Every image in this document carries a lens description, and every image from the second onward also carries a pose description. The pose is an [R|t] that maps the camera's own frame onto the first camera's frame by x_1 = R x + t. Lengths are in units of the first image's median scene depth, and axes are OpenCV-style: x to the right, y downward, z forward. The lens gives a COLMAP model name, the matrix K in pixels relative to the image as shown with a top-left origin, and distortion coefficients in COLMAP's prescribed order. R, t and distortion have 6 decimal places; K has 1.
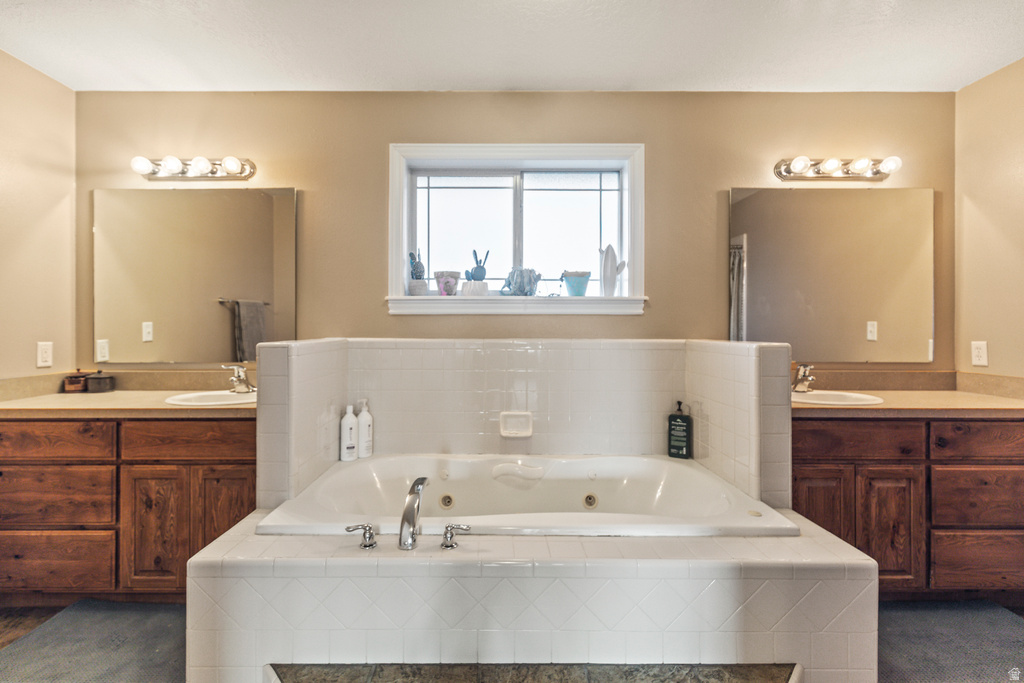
lens RADIAL K [[470.5, 0, 514.5], [0, 470.5, 328.8], [0, 0, 1]] dist [0.000503, -0.000284]
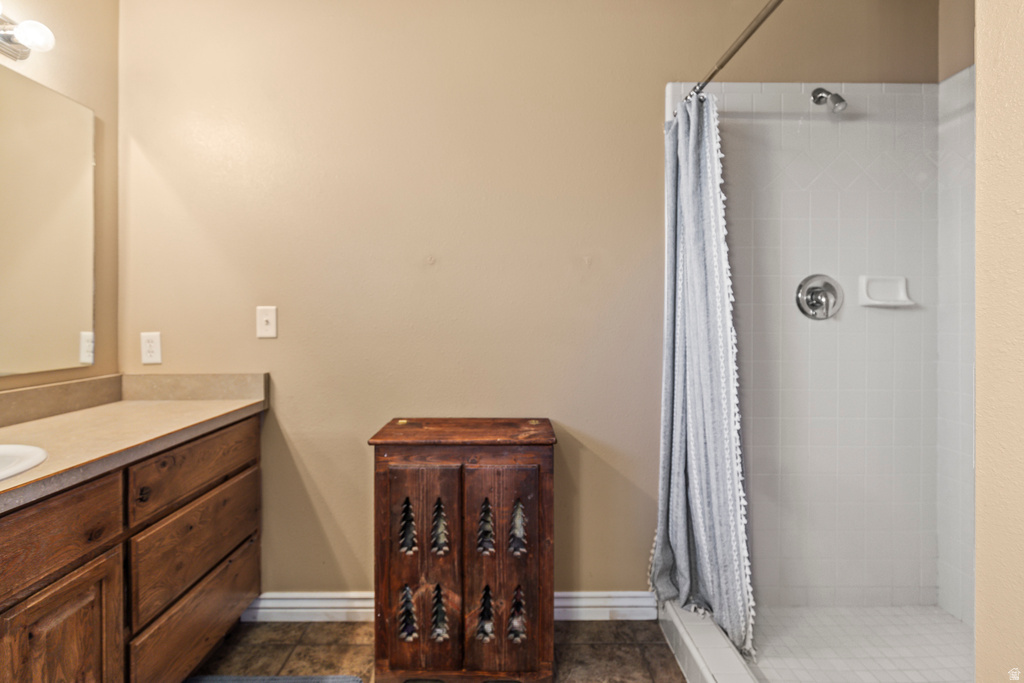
lens RADIAL K [[482.6, 0, 513.9], [0, 482.6, 315.3], [0, 0, 1]] dist [-0.000444, -0.000589]
pose [[0.029983, -0.000814, 0.999550, 0.272520], [0.002777, 0.999996, 0.000731, 0.000574], [-0.999547, 0.002754, 0.029986, 0.480858]]
